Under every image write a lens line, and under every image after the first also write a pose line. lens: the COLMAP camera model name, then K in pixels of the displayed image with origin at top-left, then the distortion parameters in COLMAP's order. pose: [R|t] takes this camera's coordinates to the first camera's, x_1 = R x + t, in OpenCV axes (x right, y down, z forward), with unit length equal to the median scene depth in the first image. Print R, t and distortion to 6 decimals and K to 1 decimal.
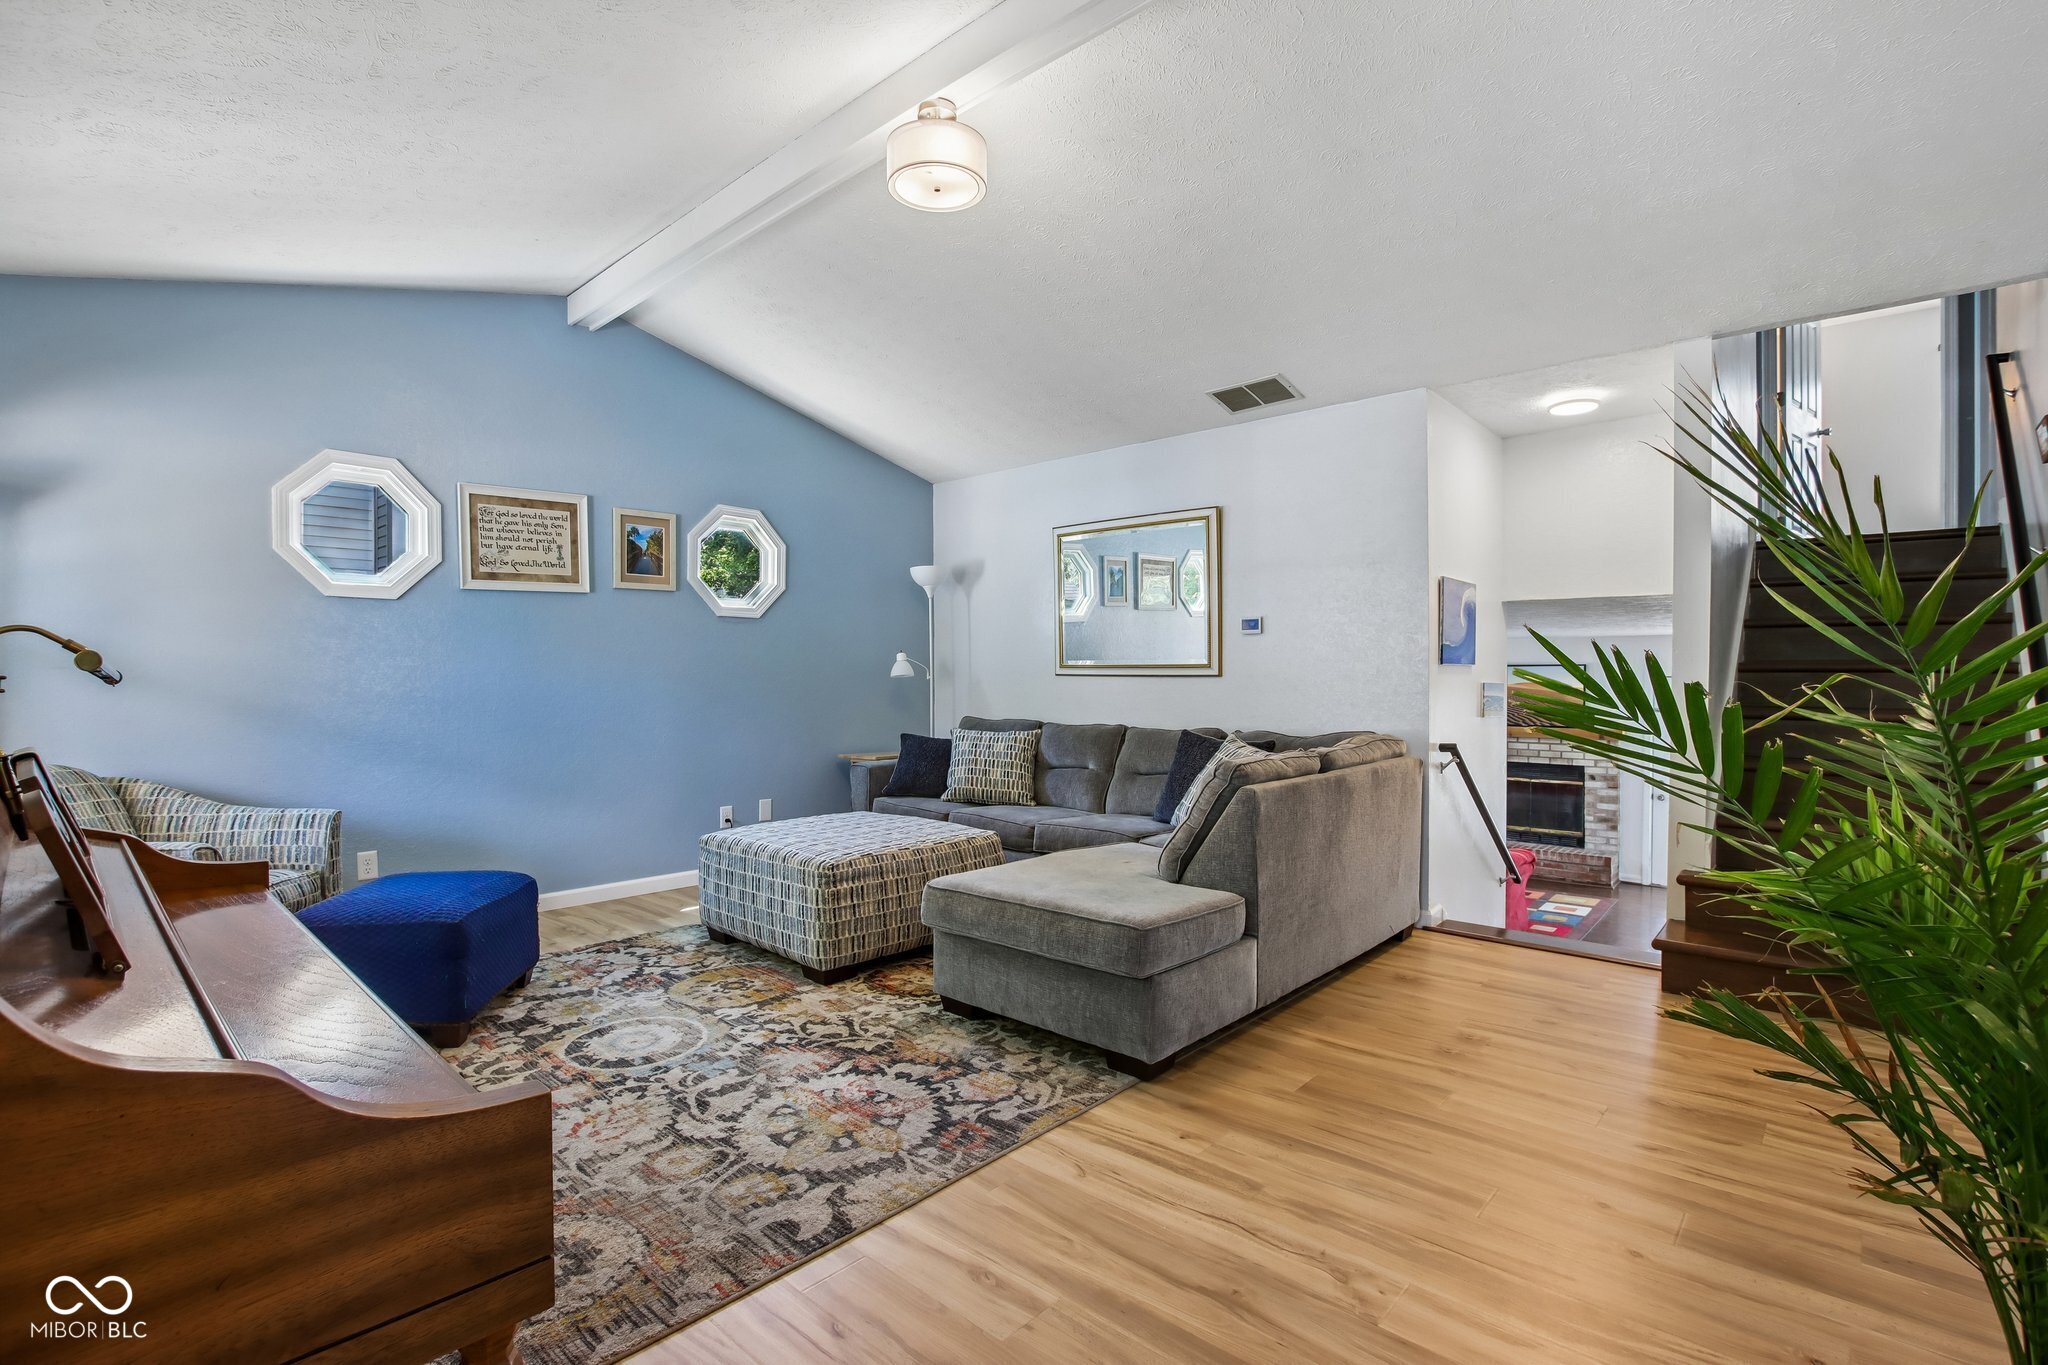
lens RADIAL K [[951.6, 0, 1027.5], [0, 951.6, 680.5], [0, 0, 1]] dist [-0.037908, 0.006021]
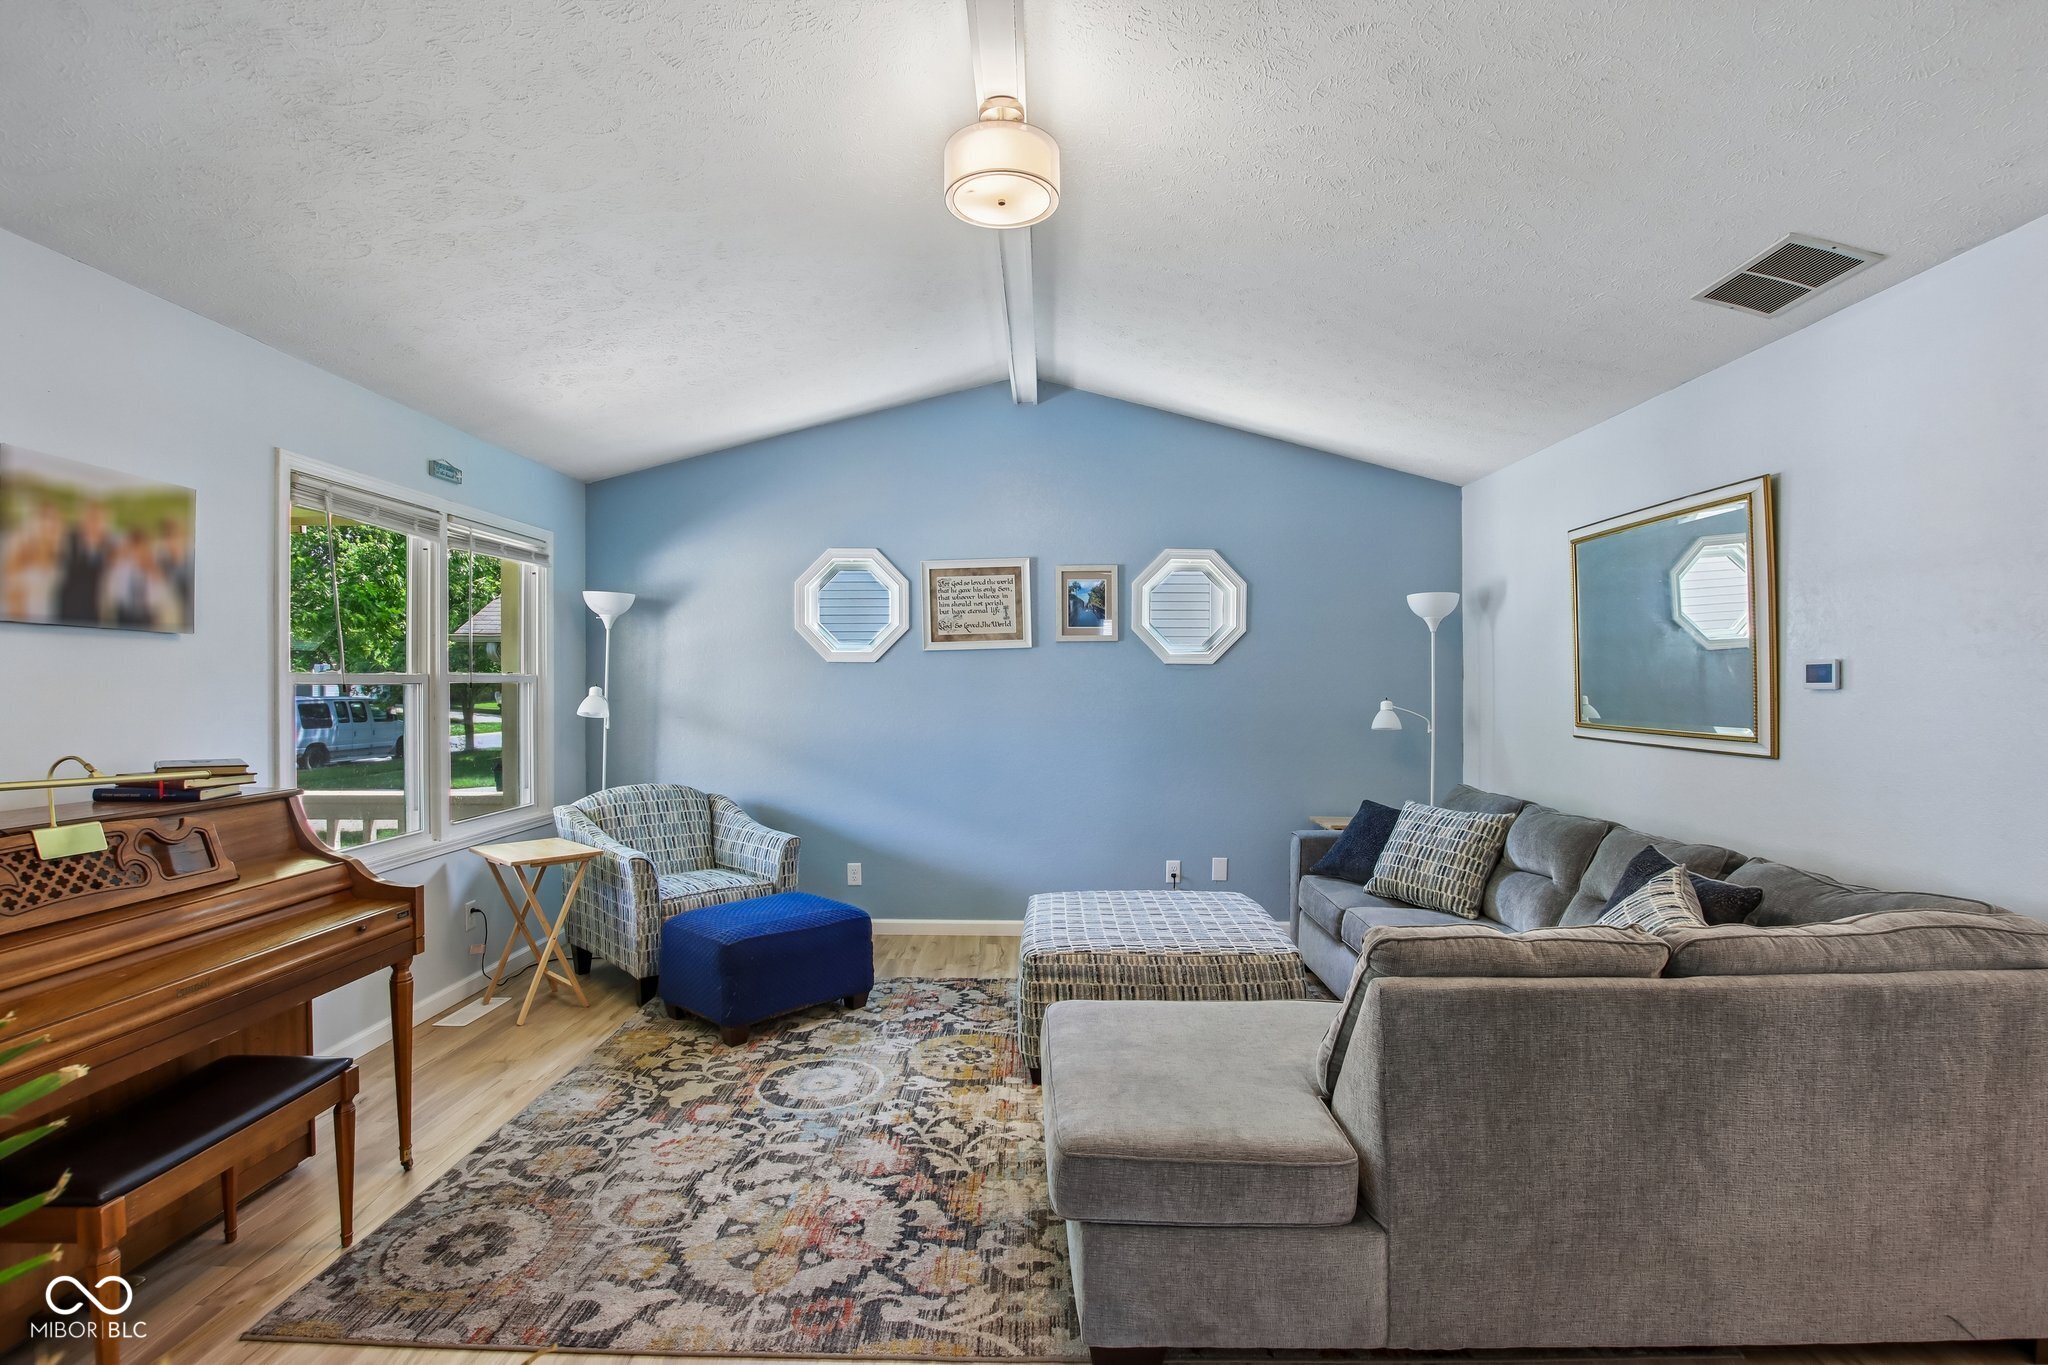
lens RADIAL K [[951.6, 0, 1027.5], [0, 951.6, 680.5], [0, 0, 1]] dist [-0.037908, 0.006021]
pose [[0.662488, 0.000411, -0.749072, 0.516113], [-0.008194, 0.999944, -0.006699, -0.071676], [0.749028, 0.010576, 0.662454, 0.411770]]
